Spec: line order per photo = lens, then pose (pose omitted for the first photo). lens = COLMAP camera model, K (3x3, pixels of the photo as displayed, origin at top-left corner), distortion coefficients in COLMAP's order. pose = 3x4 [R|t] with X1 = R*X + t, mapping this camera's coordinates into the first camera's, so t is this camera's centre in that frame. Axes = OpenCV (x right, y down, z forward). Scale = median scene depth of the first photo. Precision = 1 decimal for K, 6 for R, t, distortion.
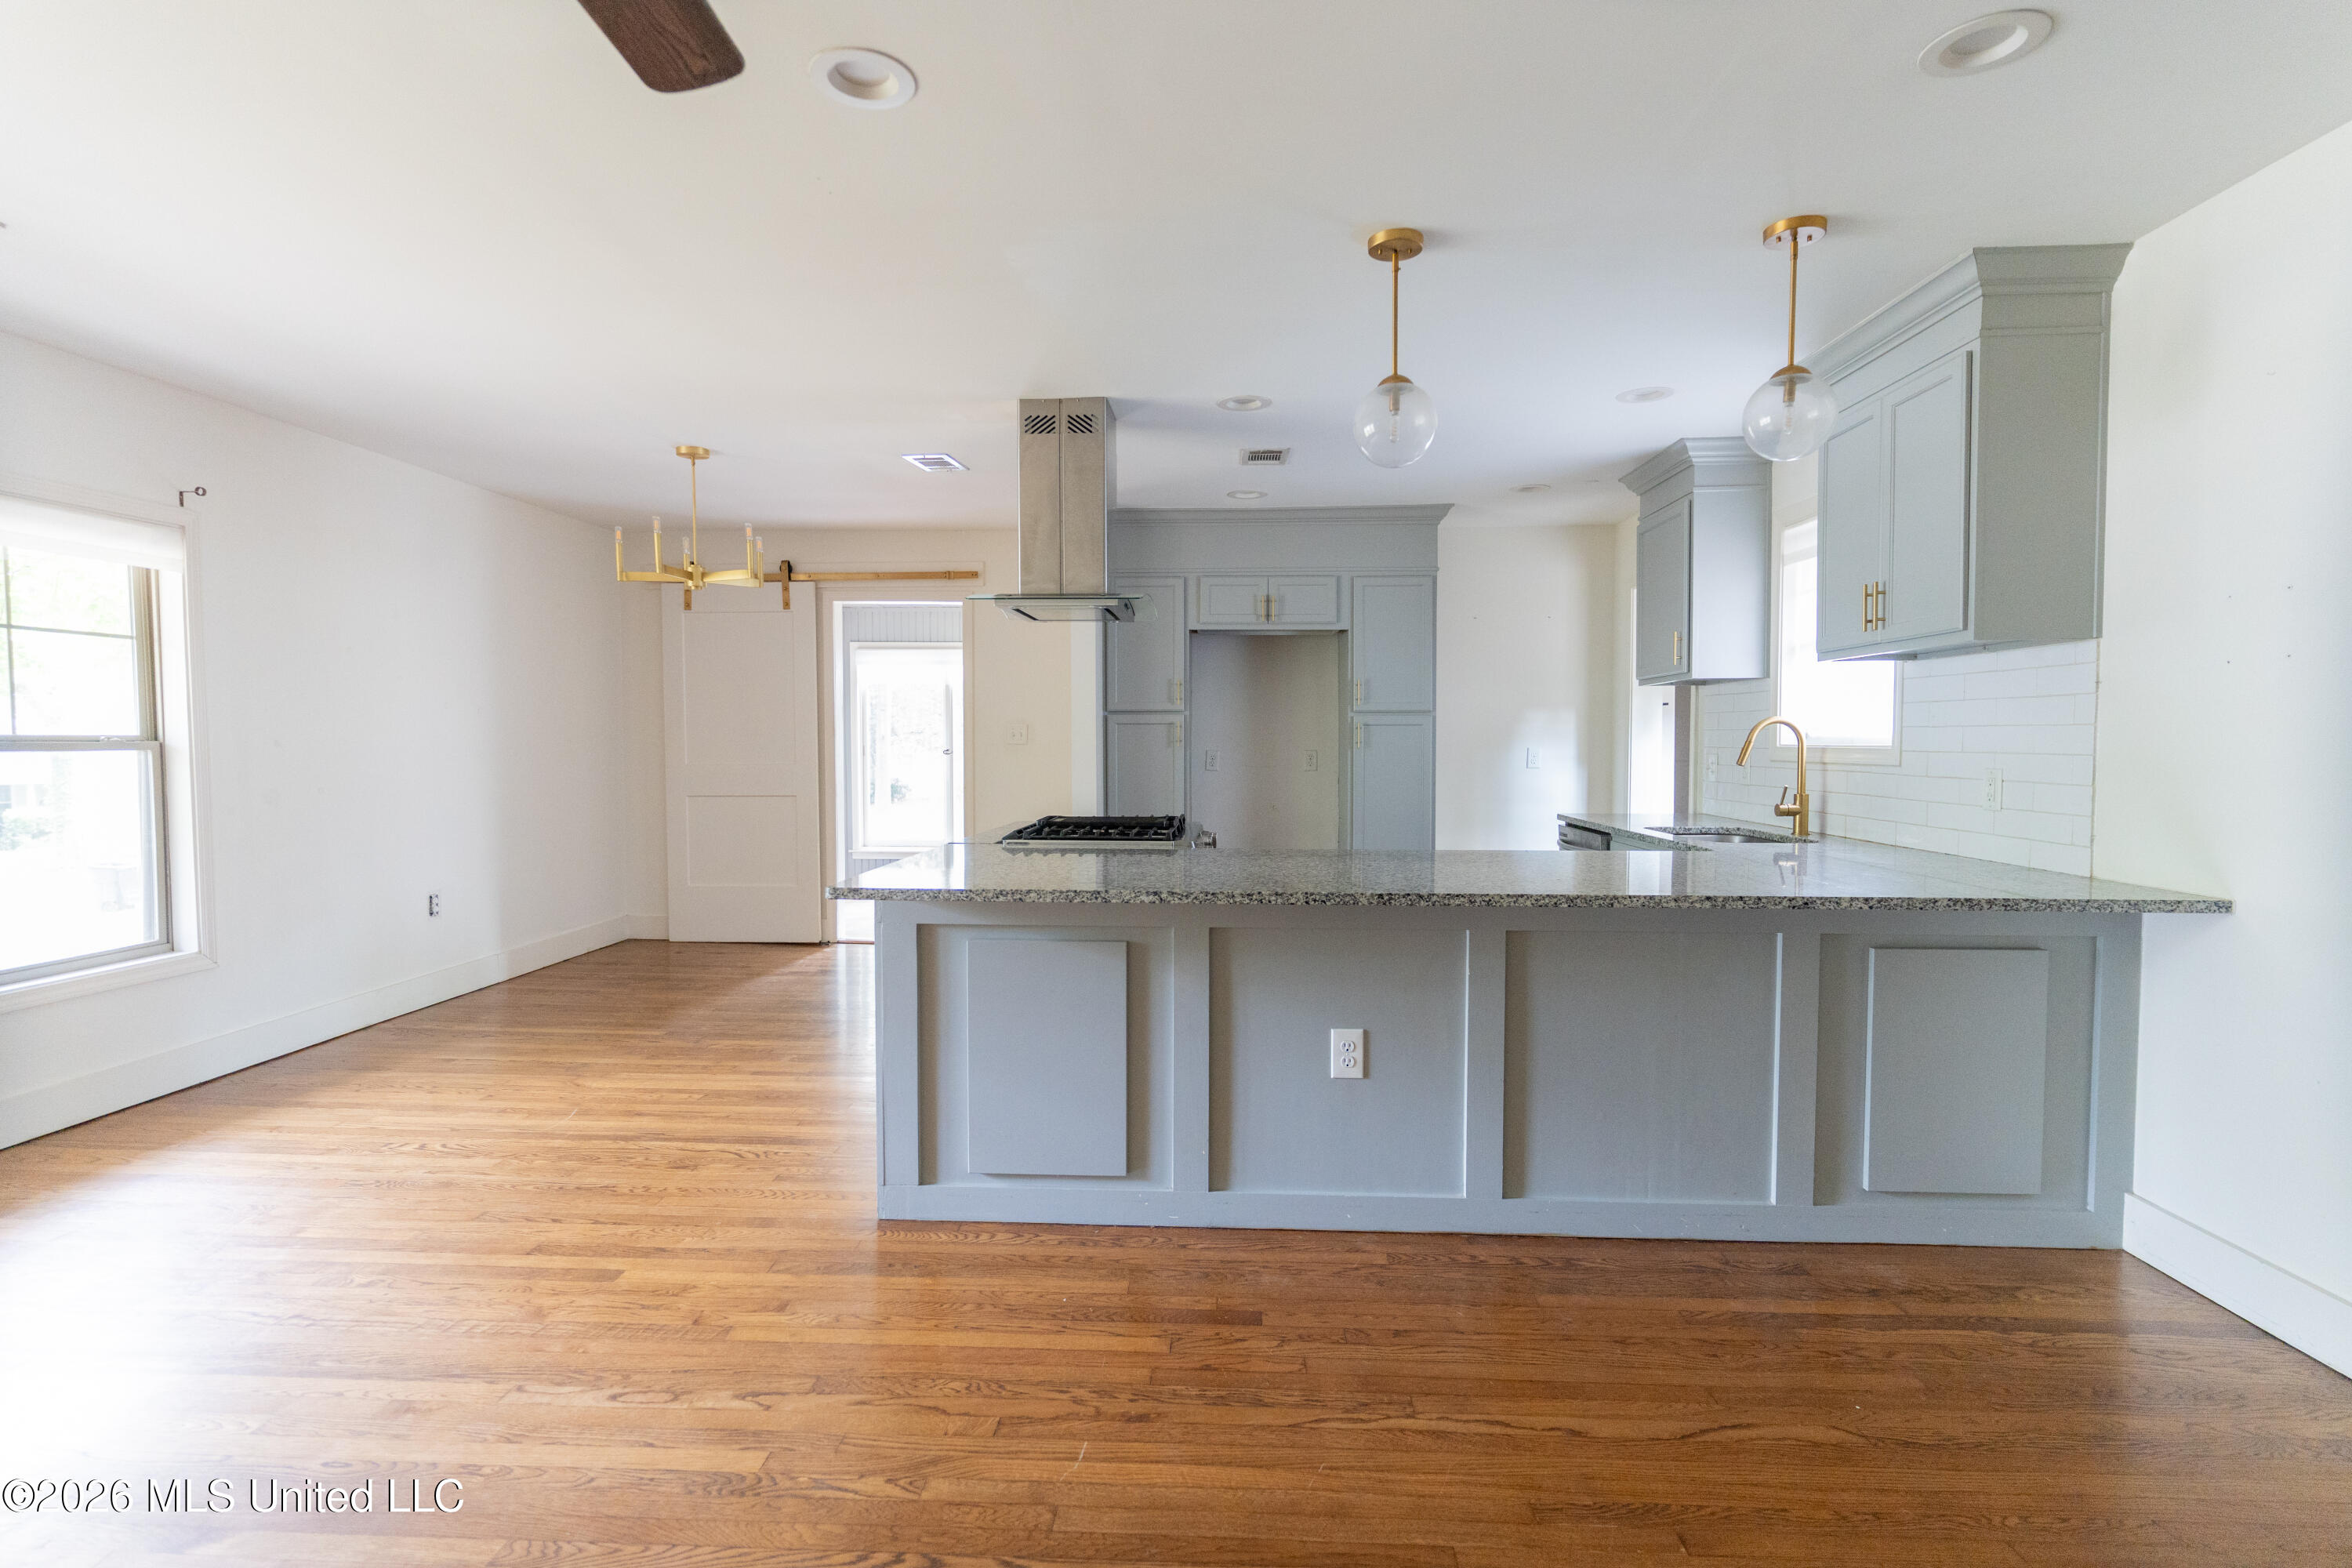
lens RADIAL K [[1123.5, 0, 1176.0], [0, 1123.5, 784.0], [0, 0, 1]] dist [-0.000673, -0.001286]
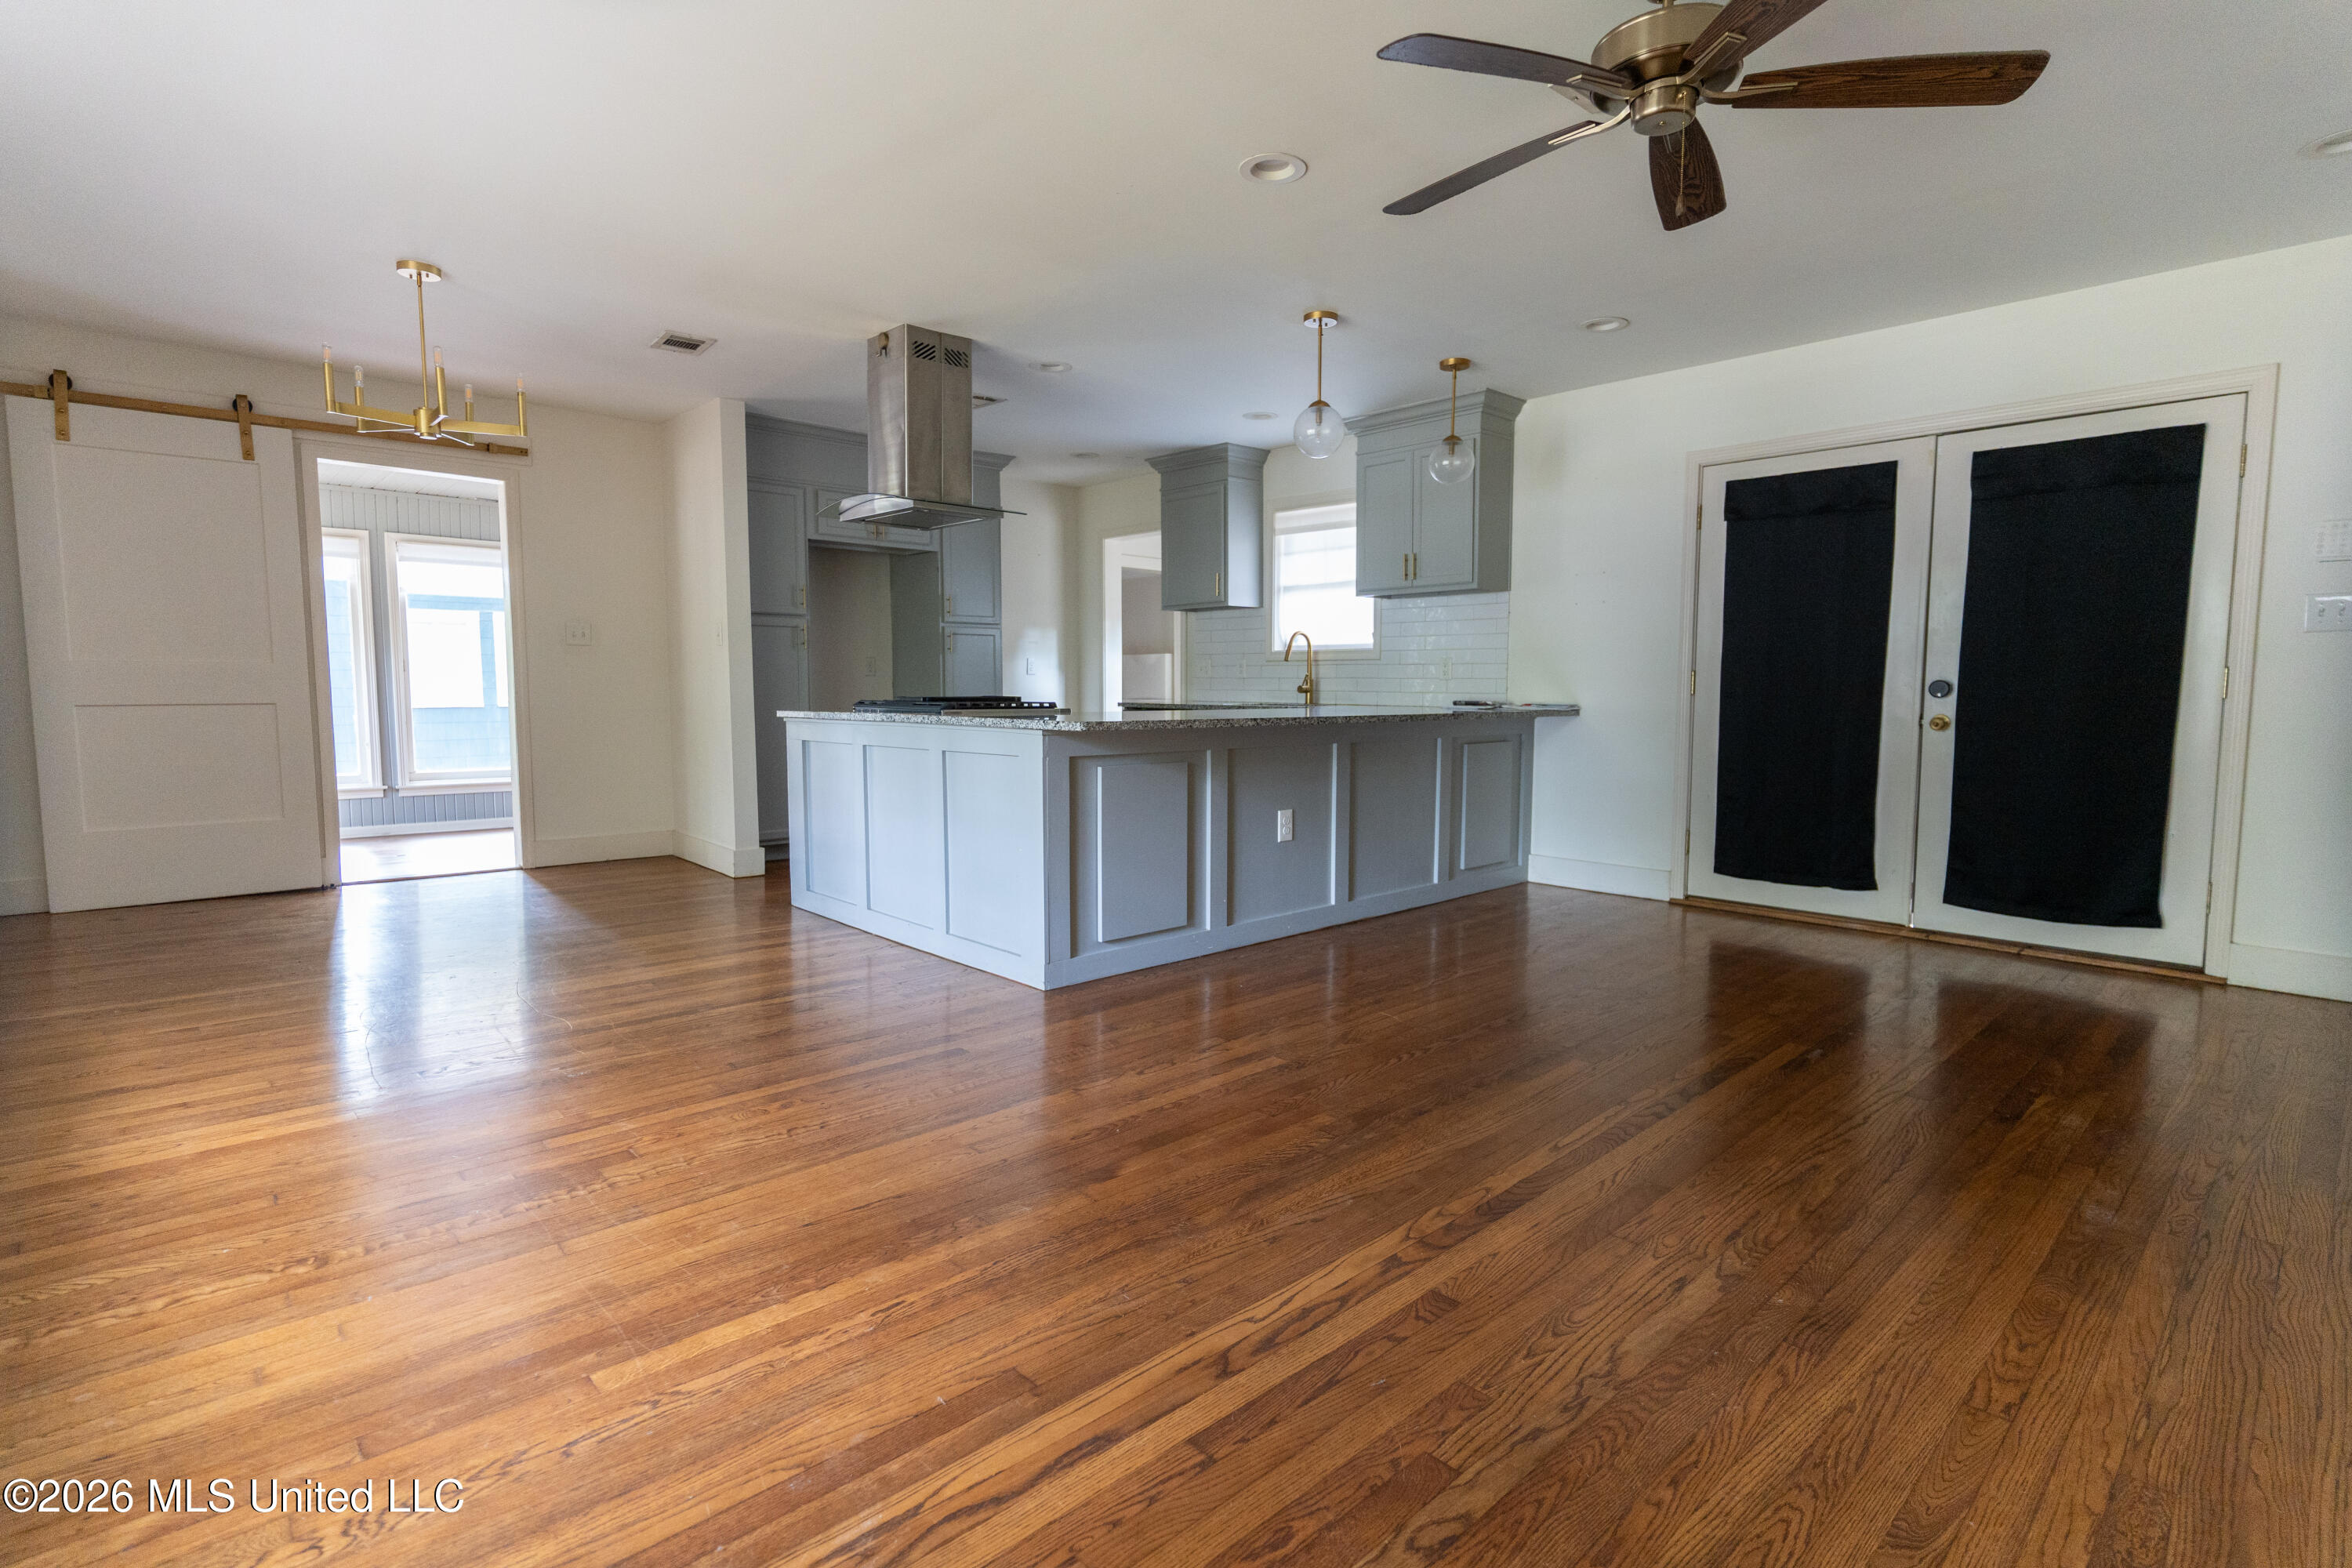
lens RADIAL K [[1113.2, 0, 1176.5], [0, 1113.2, 791.3], [0, 0, 1]] dist [0.000835, 0.001031]
pose [[0.694648, -0.065760, 0.716338, -0.845658], [0.024354, 0.997392, 0.067945, 0.062386], [-0.718938, -0.029753, 0.694437, 0.013031]]
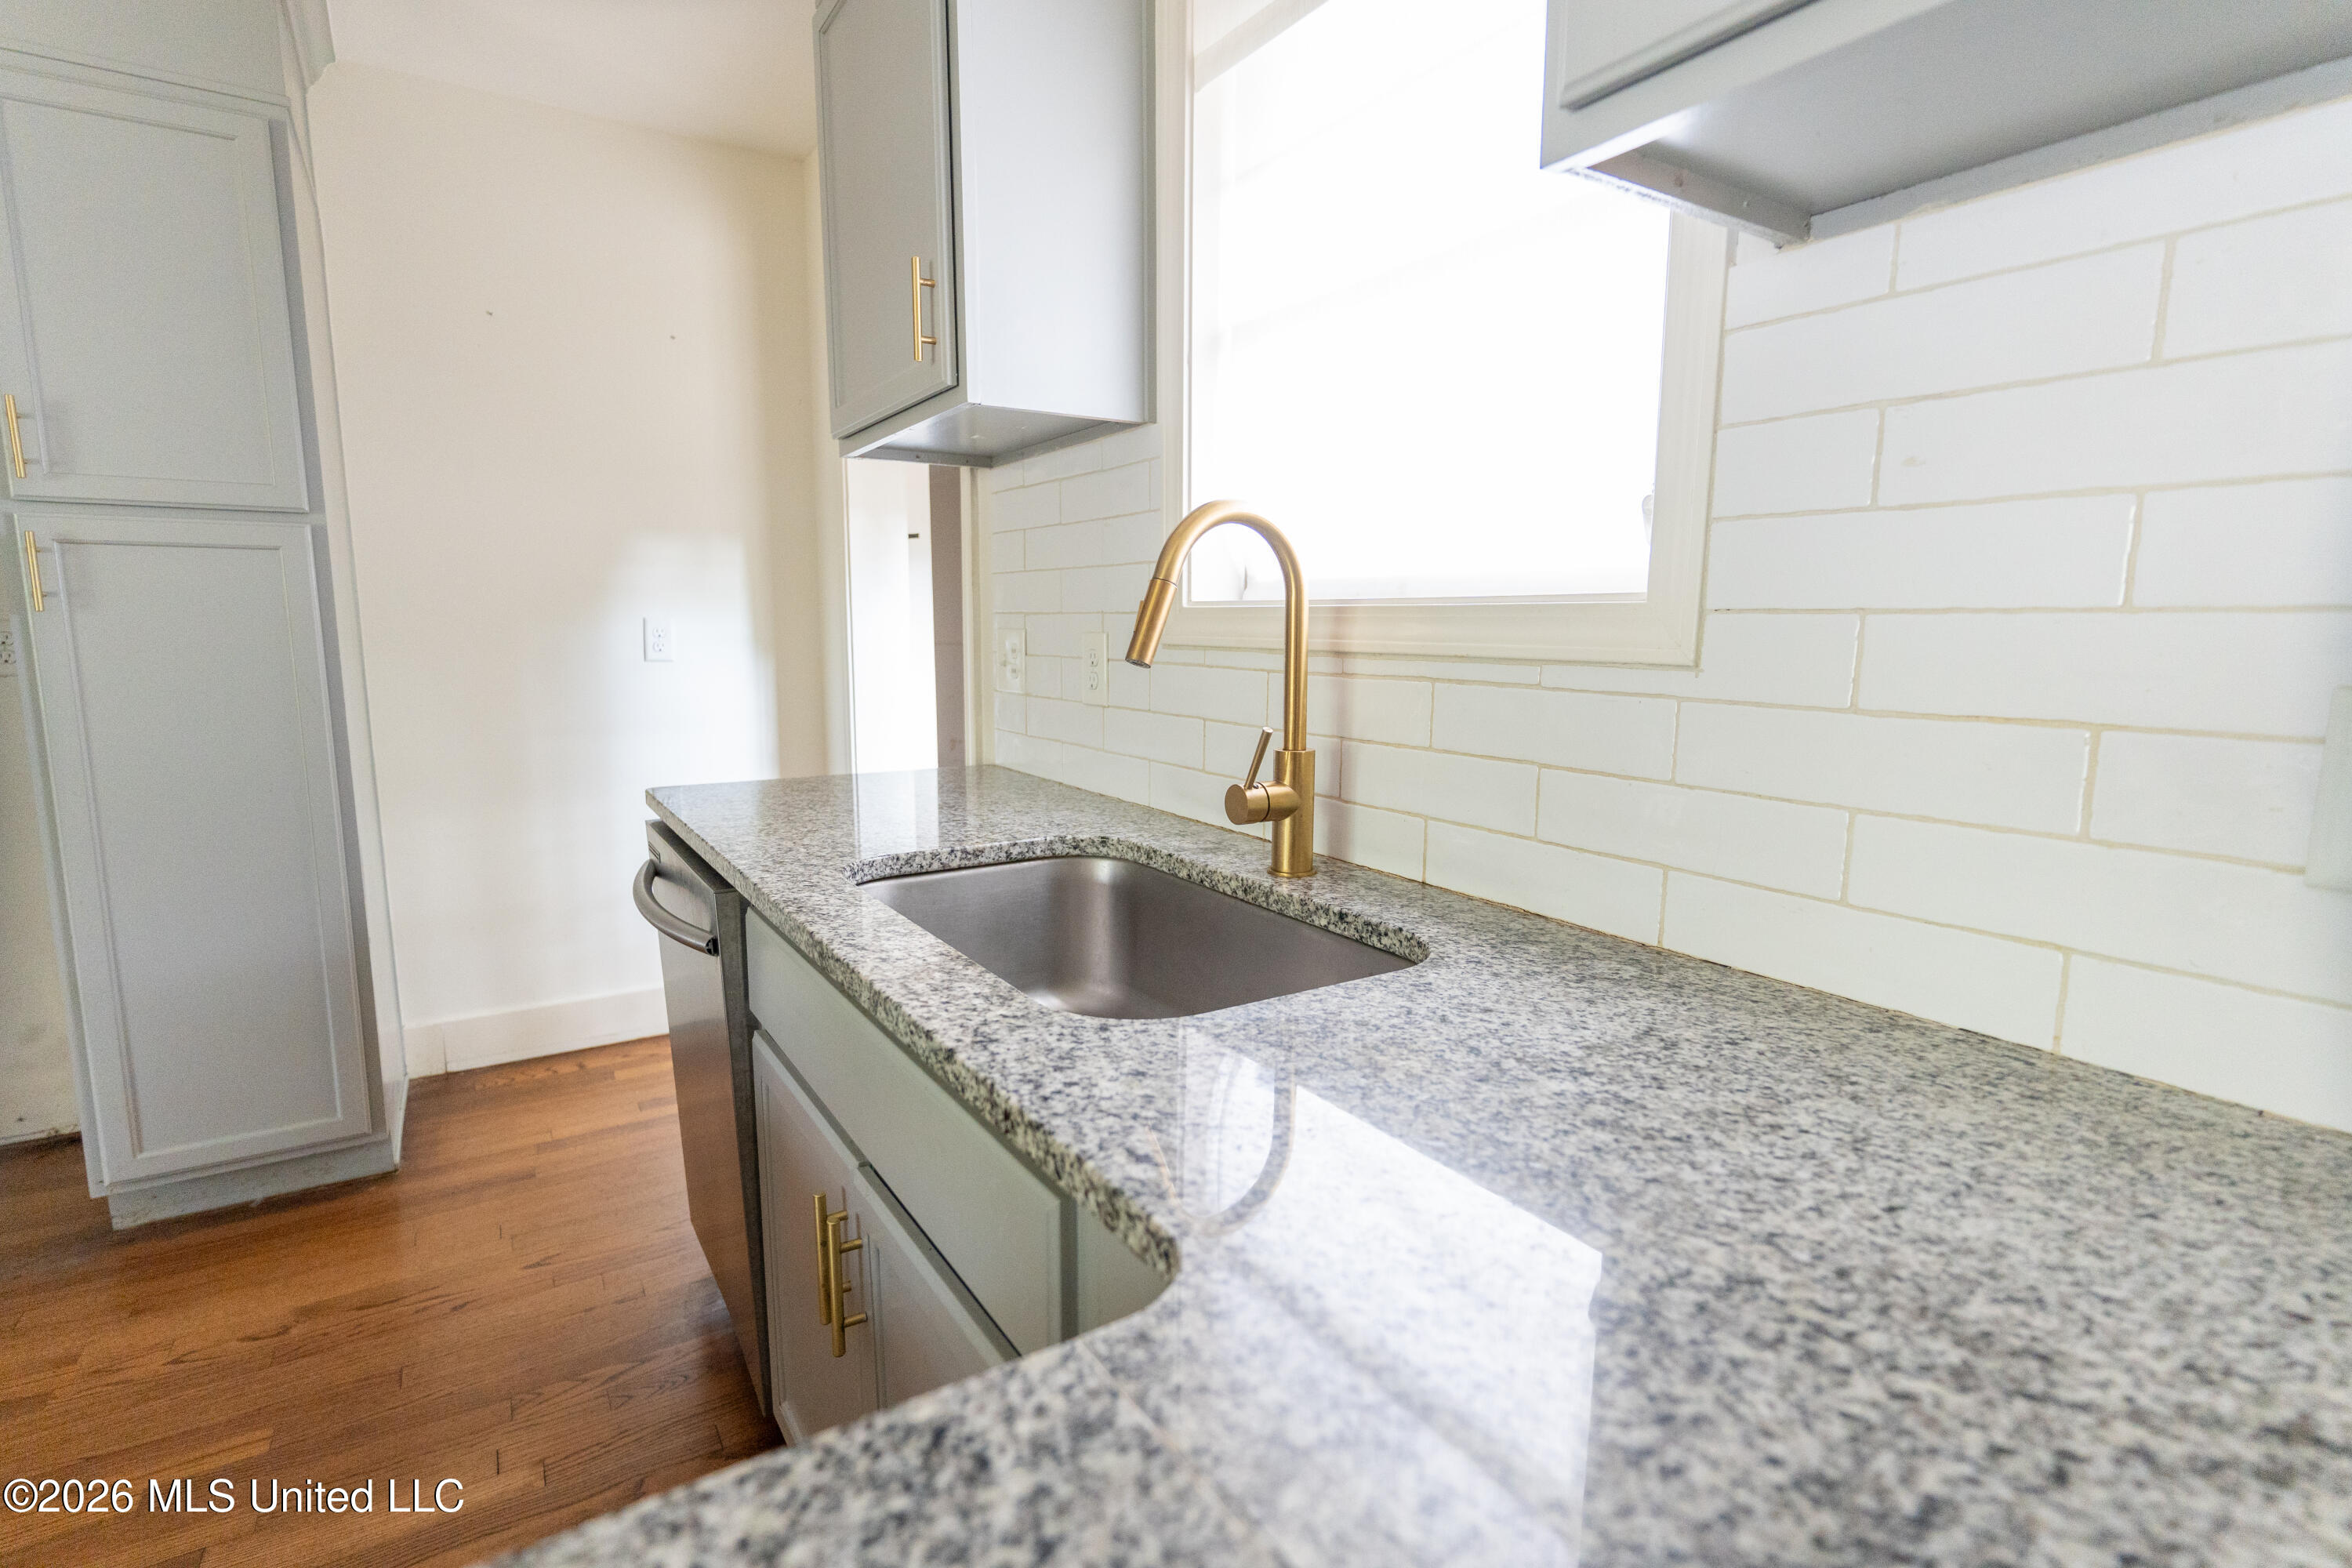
lens RADIAL K [[1116.4, 0, 1176.0], [0, 1116.4, 784.0], [0, 0, 1]] dist [-0.002657, 0.000752]
pose [[0.812250, -0.076518, 0.578269, 0.388827], [0.015368, 0.993822, 0.109919, -0.019768], [-0.583107, -0.080395, 0.808408, 0.862061]]
